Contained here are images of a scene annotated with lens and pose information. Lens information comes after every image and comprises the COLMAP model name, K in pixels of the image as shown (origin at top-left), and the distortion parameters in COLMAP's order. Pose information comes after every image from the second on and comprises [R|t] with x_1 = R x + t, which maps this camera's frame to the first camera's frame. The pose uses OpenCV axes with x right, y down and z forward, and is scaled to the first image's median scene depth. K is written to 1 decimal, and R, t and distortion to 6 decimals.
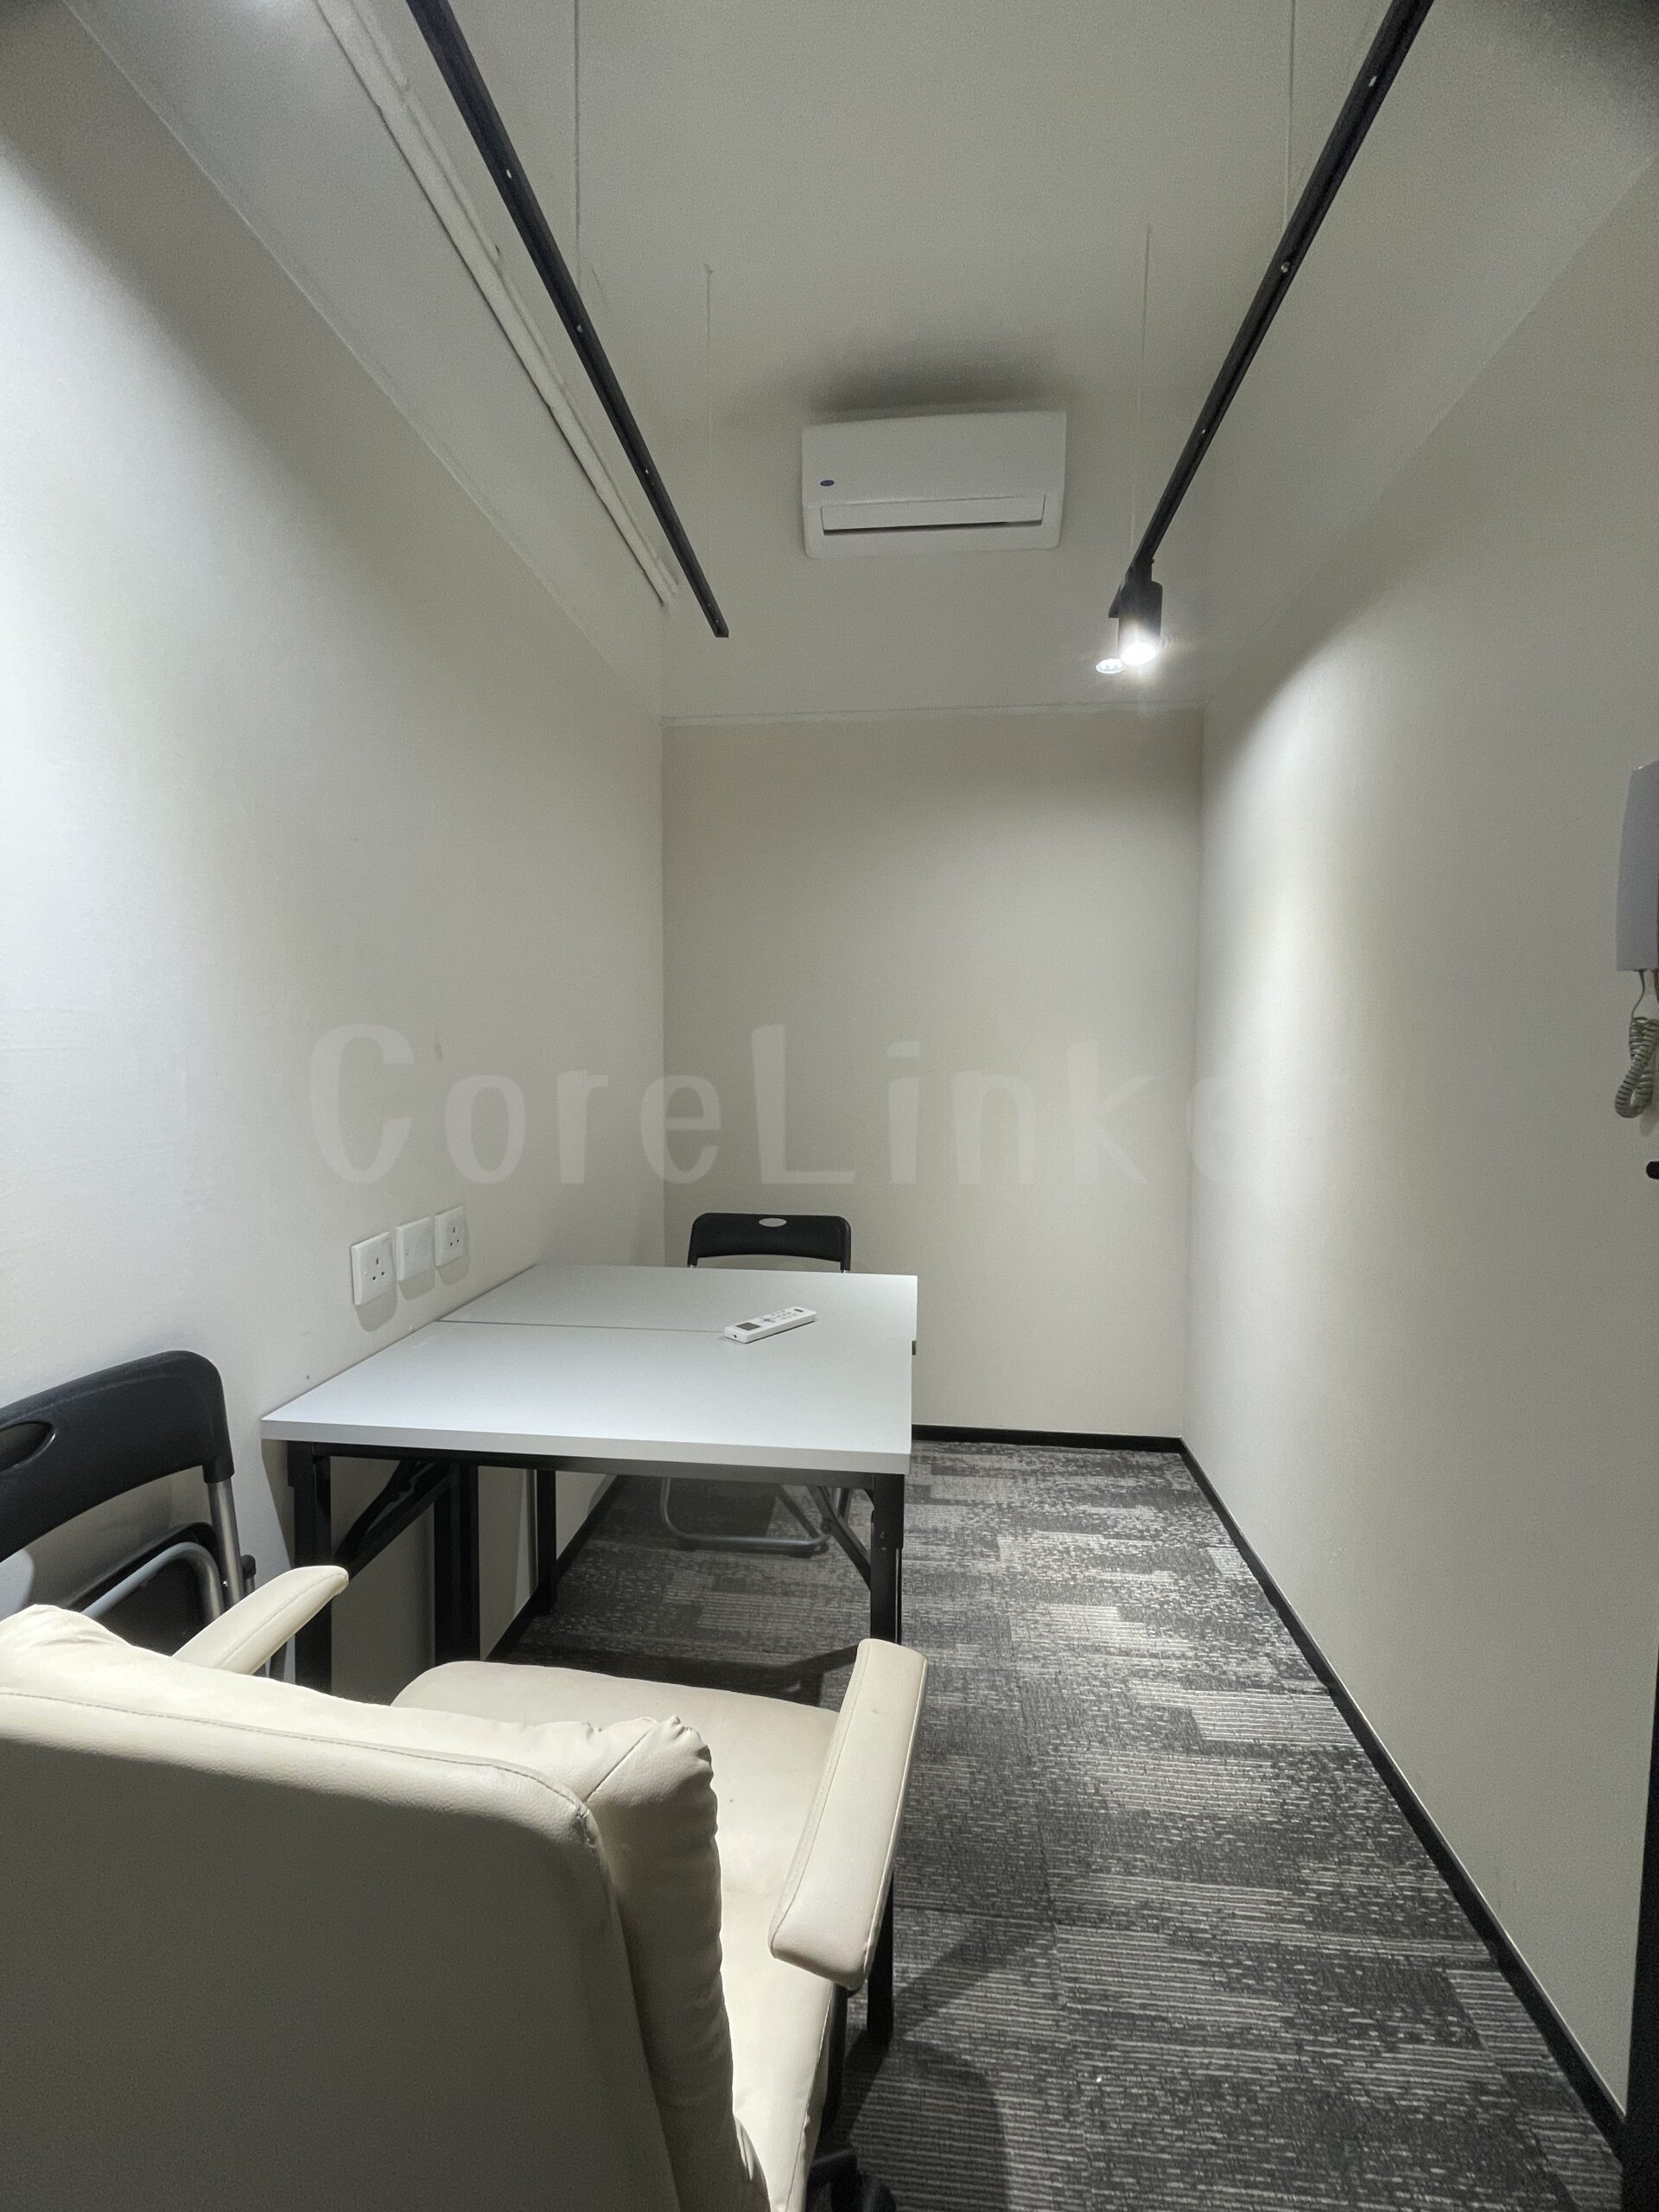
lens RADIAL K [[891.4, 0, 827.2], [0, 891.4, 1103.6], [0, 0, 1]] dist [0.000631, 0.000004]
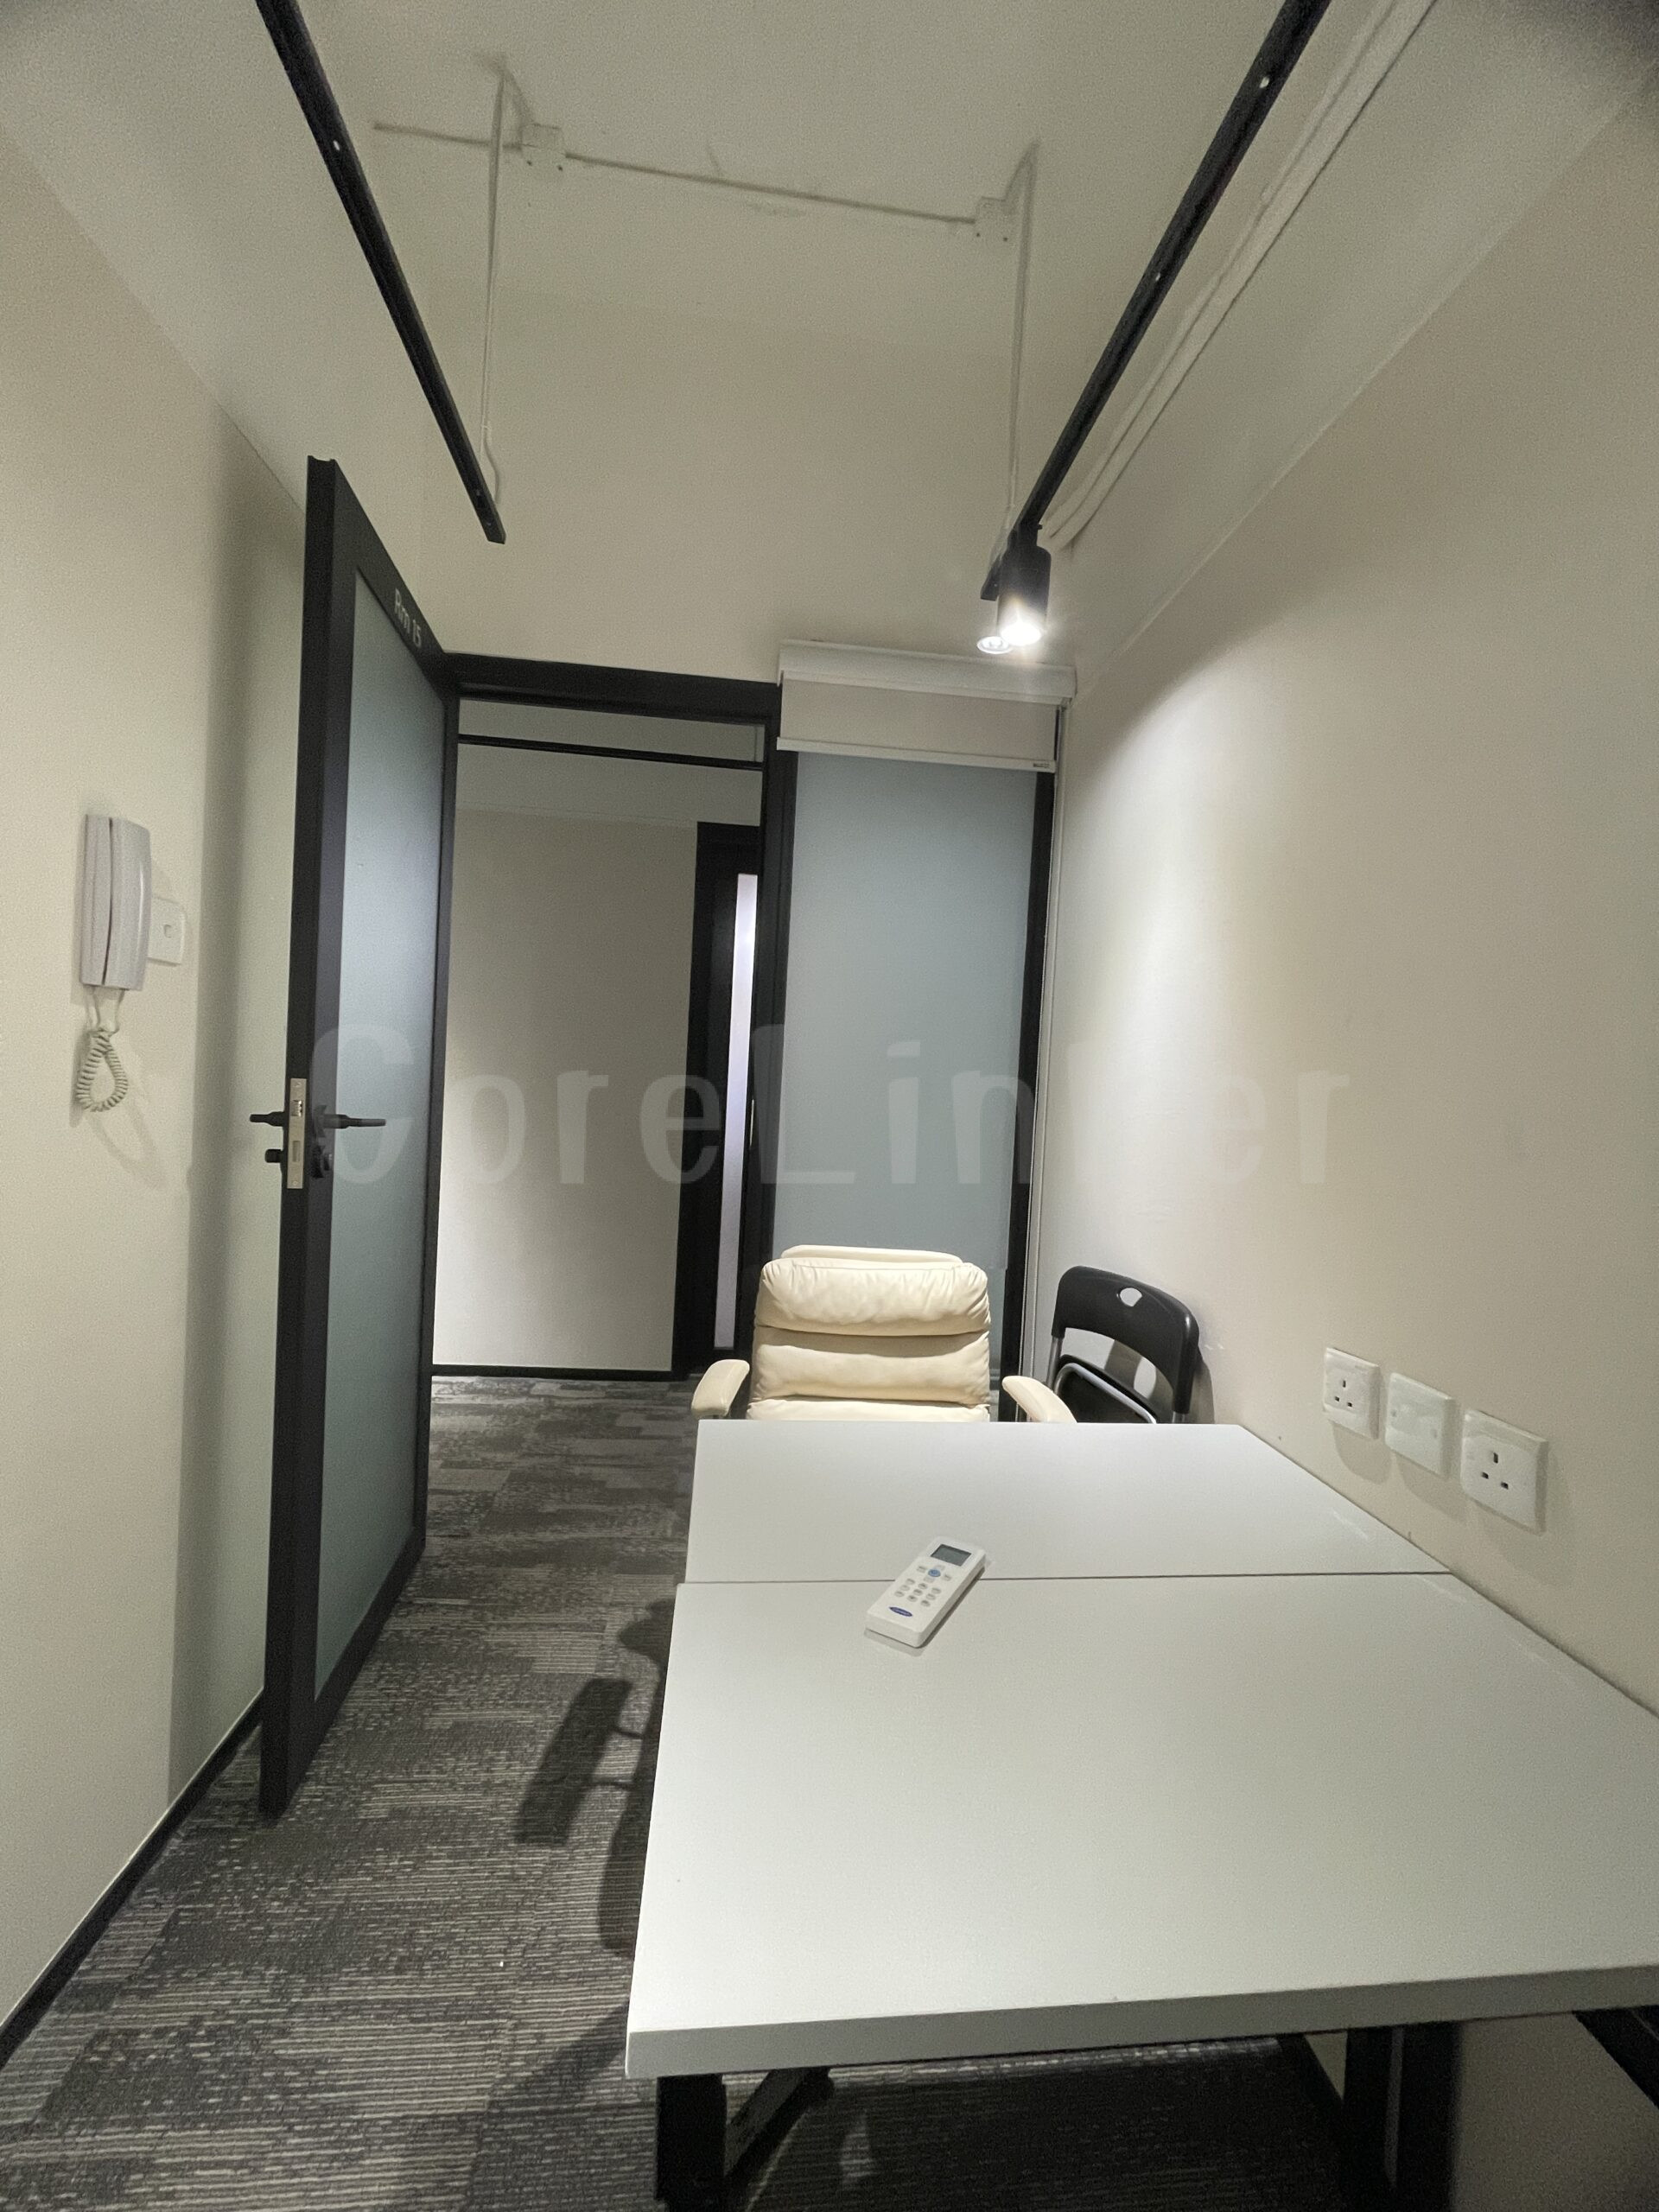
lens RADIAL K [[891.4, 0, 820.2], [0, 891.4, 1099.2], [0, 0, 1]] dist [0.000631, 0.000004]
pose [[-0.977506, -0.055297, -0.203530, 0.178413], [-0.071101, 0.994927, 0.071173, -0.125358], [0.198561, 0.084044, -0.976478, 1.904899]]
